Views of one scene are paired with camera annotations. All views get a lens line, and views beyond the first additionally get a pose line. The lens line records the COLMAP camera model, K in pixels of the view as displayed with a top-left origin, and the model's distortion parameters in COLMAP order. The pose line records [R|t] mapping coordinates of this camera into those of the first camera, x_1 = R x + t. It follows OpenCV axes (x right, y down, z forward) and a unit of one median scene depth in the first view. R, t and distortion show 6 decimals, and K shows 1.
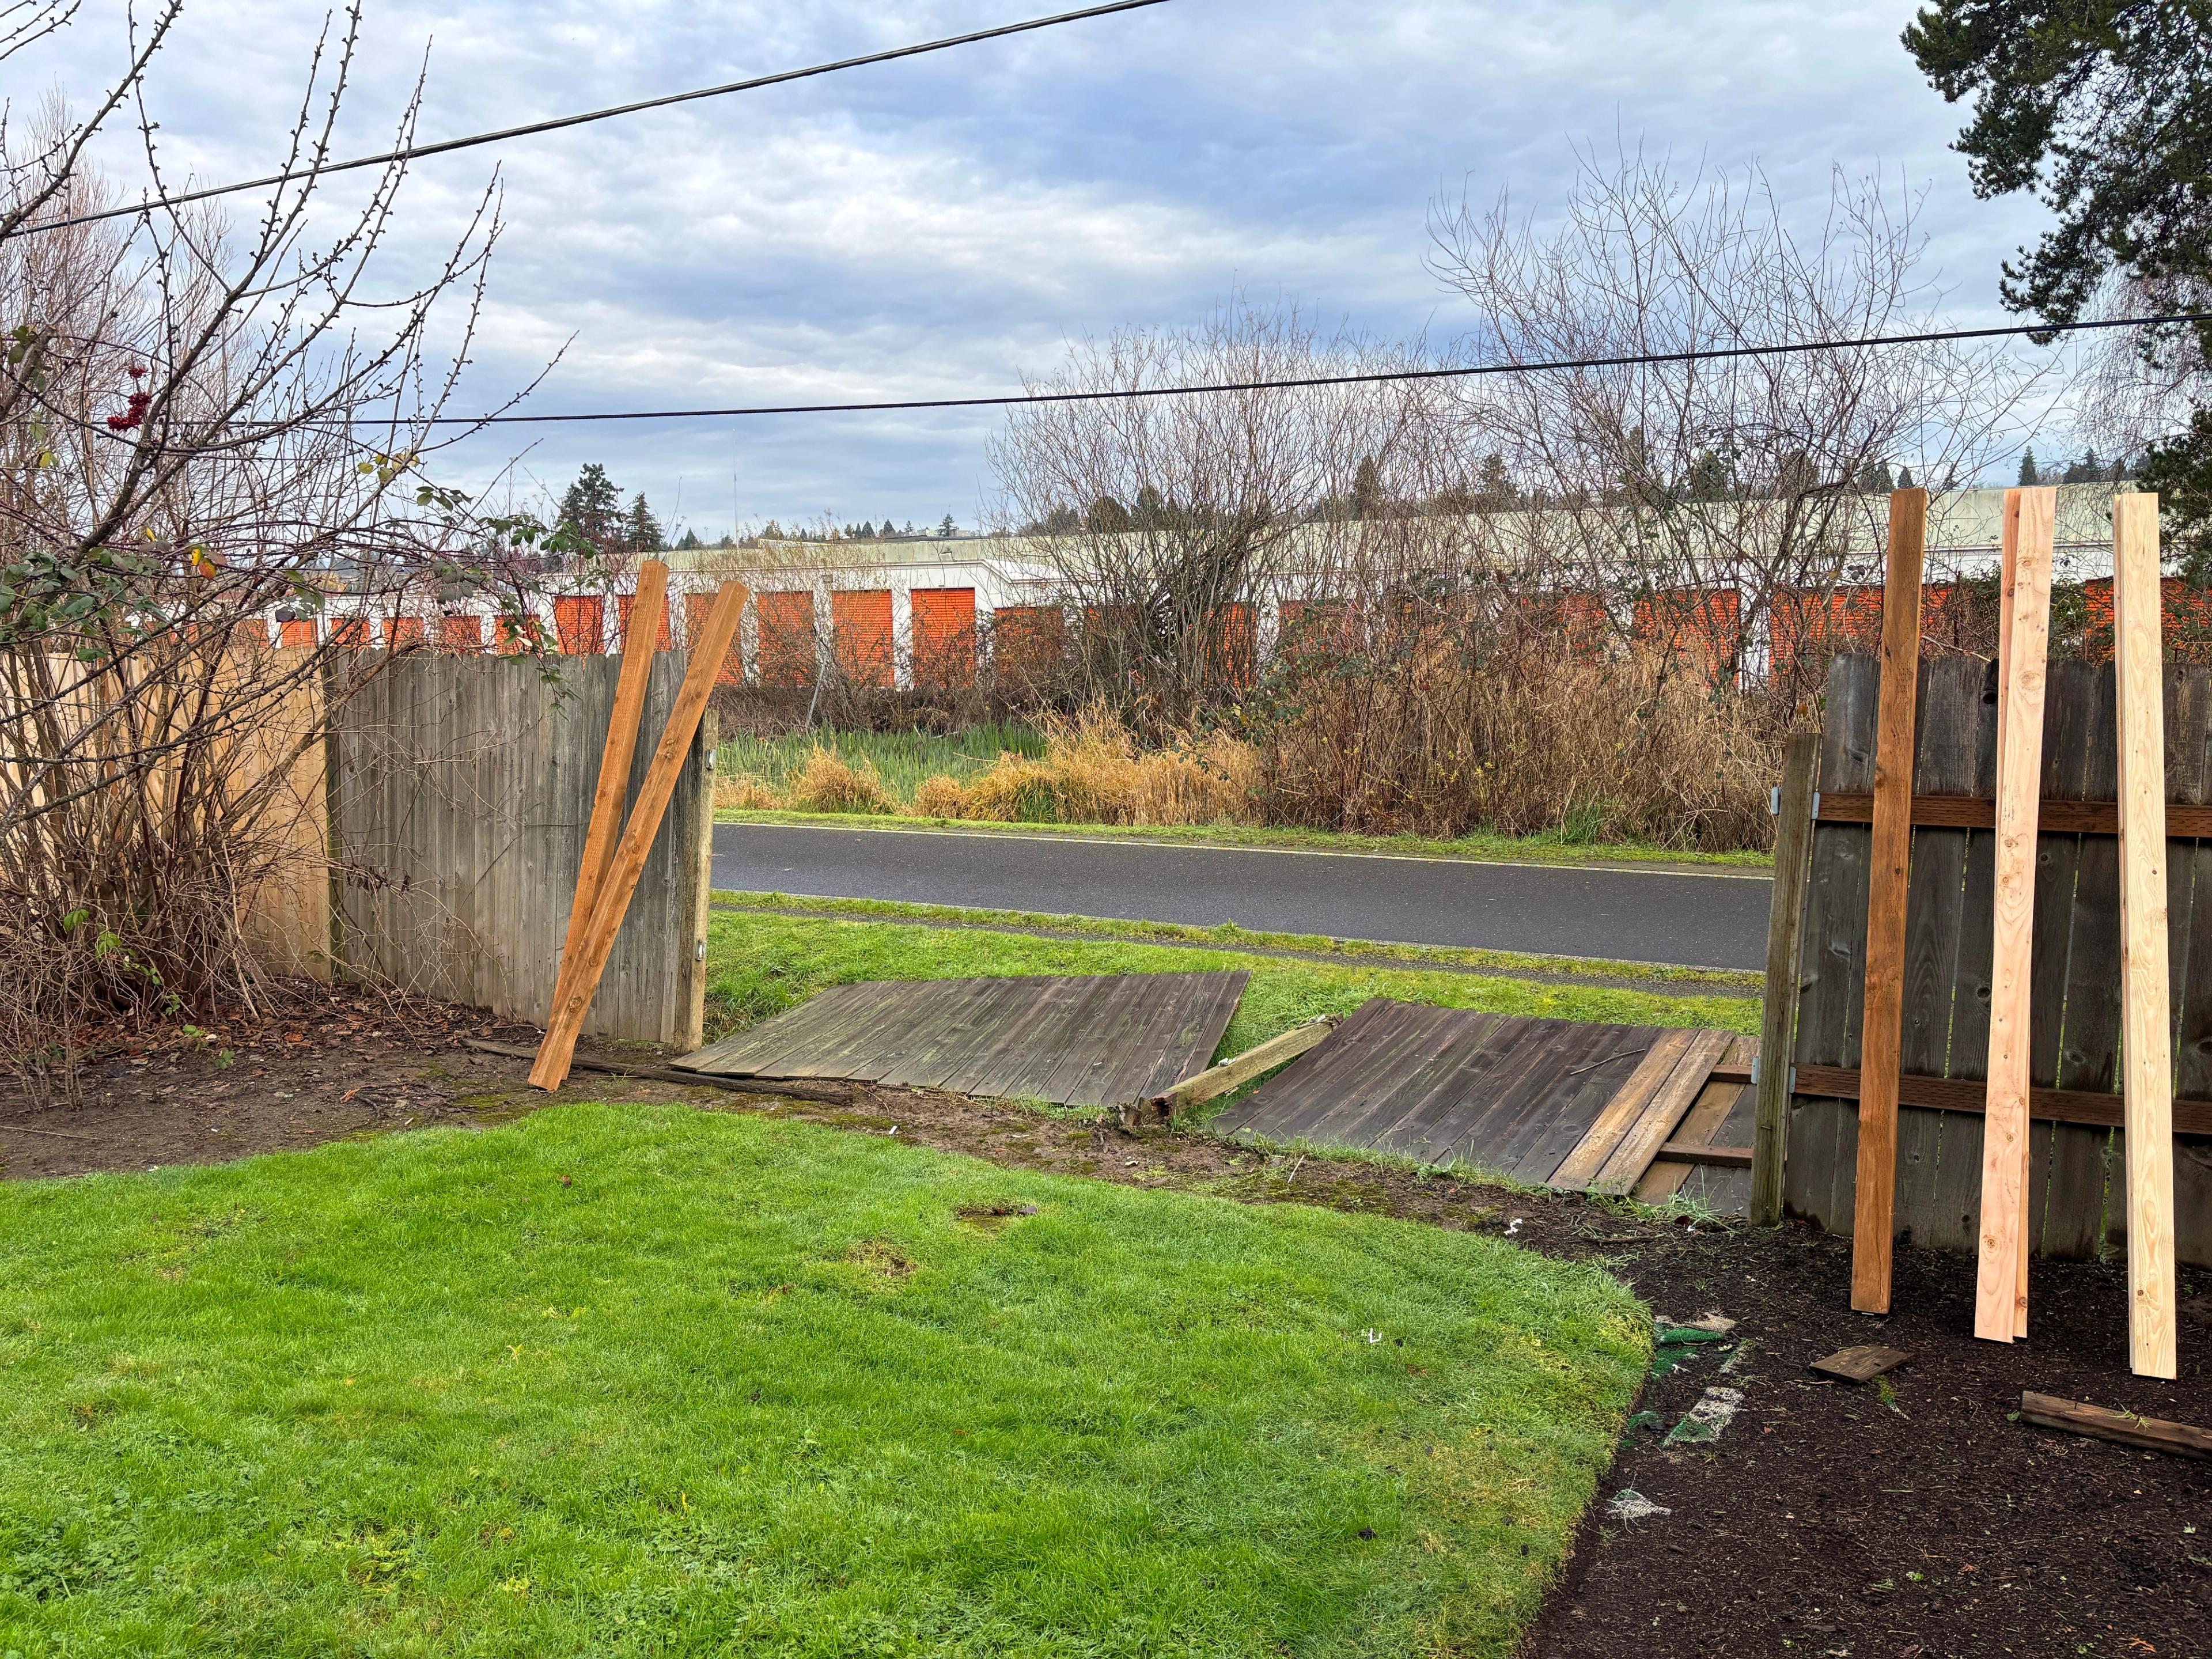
lens RADIAL K [[1735.9, 0, 1106.0], [0, 1735.9, 829.5], [0, 0, 1]] dist [0.001511, 0.001066]
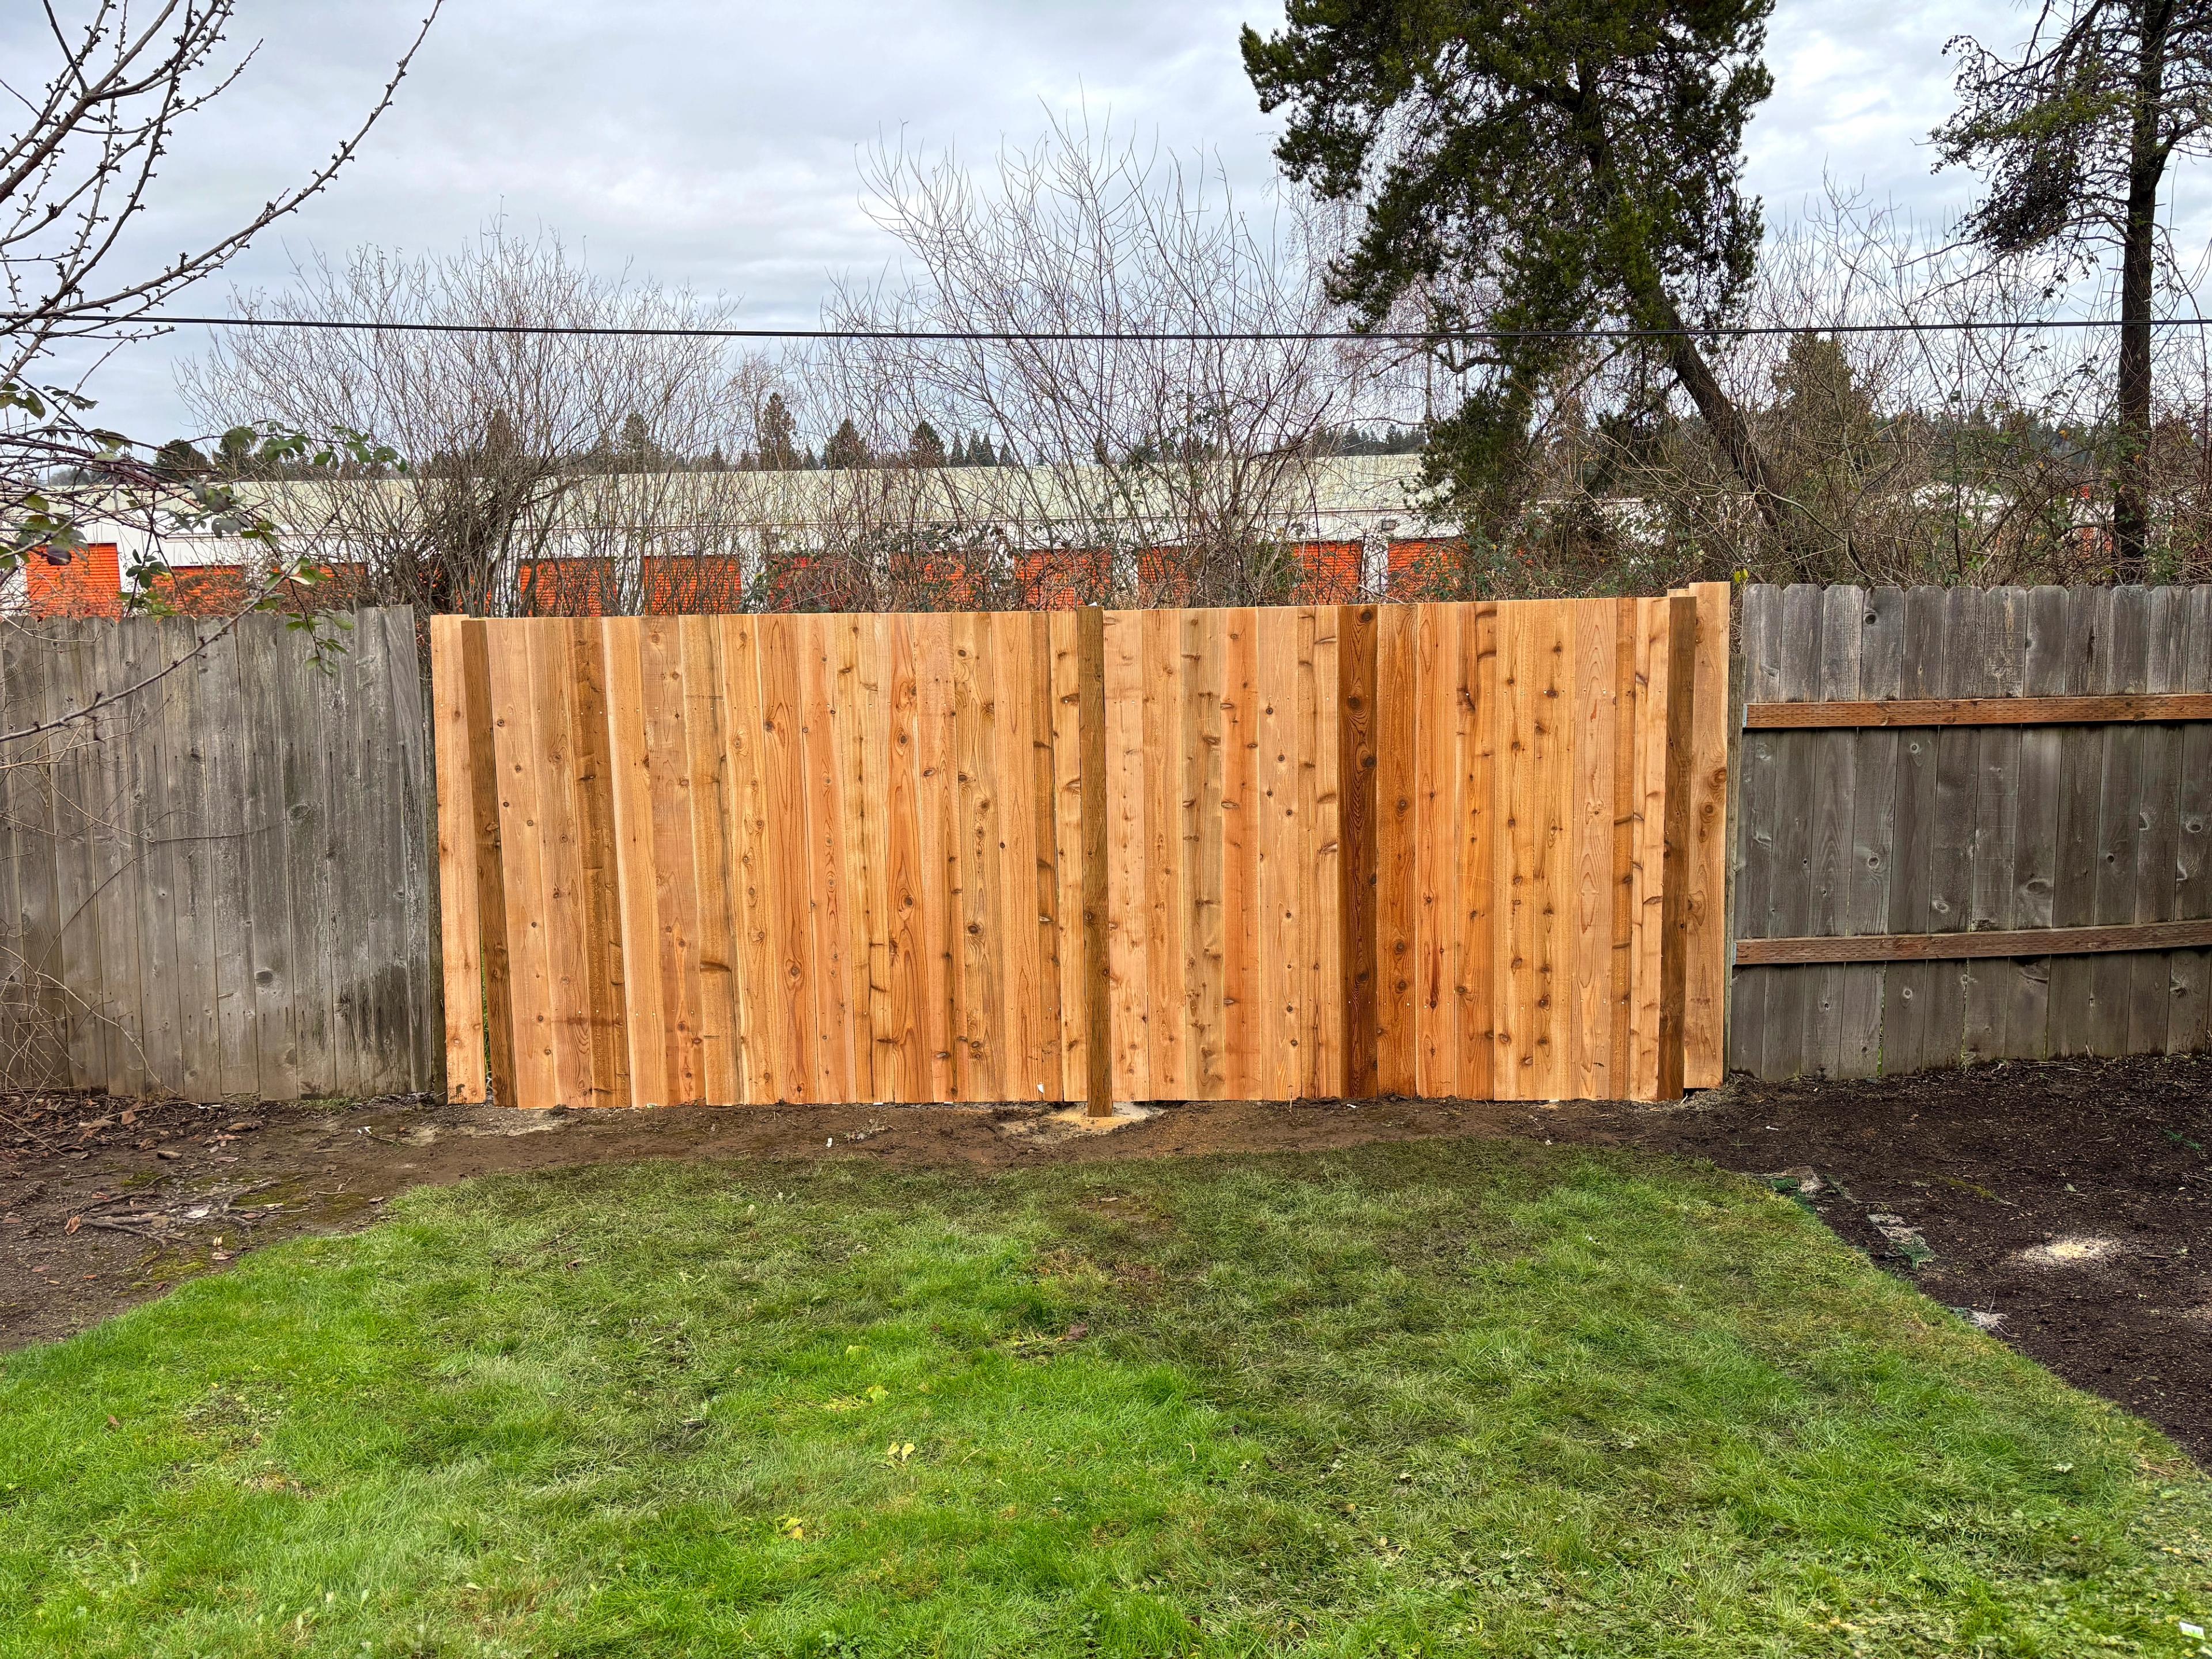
lens RADIAL K [[1679.5, 0, 1106.0], [0, 1679.5, 829.5], [0, 0, 1]] dist [0.096614, -0.144236]
pose [[0.865339, -0.082082, 0.494421, -0.206386], [0.069431, 0.996619, 0.043937, -0.006914], [-0.496355, -0.003692, 0.868112, 0.087755]]
